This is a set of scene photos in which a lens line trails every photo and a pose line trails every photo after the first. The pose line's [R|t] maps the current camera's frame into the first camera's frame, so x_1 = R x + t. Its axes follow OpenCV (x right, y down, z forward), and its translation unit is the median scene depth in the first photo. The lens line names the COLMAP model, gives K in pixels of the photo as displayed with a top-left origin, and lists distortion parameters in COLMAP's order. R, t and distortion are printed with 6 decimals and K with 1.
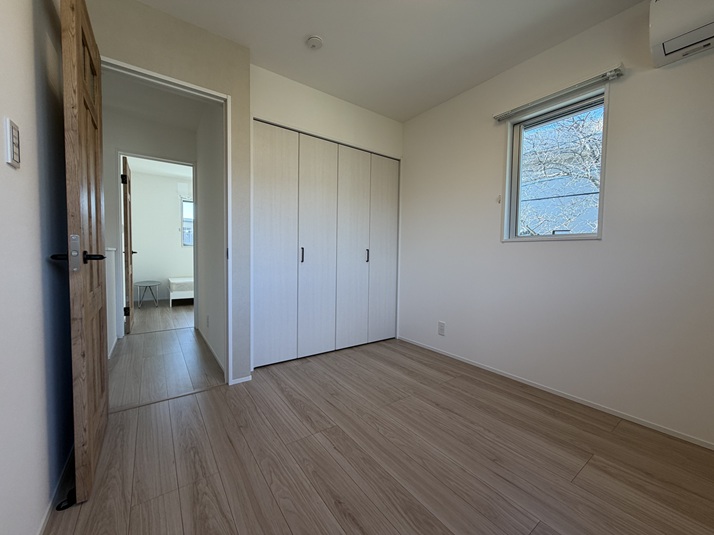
lens RADIAL K [[284.9, 0, 357.0], [0, 284.9, 267.5], [0, 0, 1]] dist [-0.000415, -0.000142]
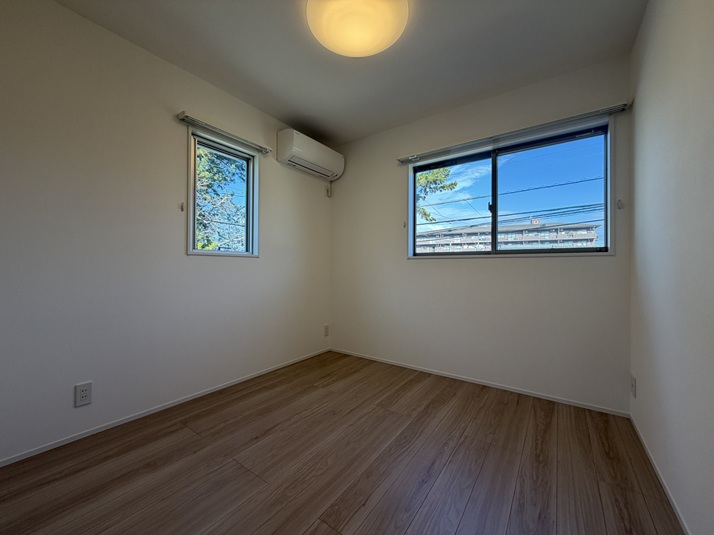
lens RADIAL K [[286.2, 0, 356.9], [0, 286.2, 233.4], [0, 0, 1]] dist [-0.000174, -0.000057]
pose [[-0.324401, 0.099066, 0.940718, -0.725148], [0.037819, 0.995064, -0.091748, -0.058626], [-0.945163, 0.005814, -0.326547, 1.000571]]
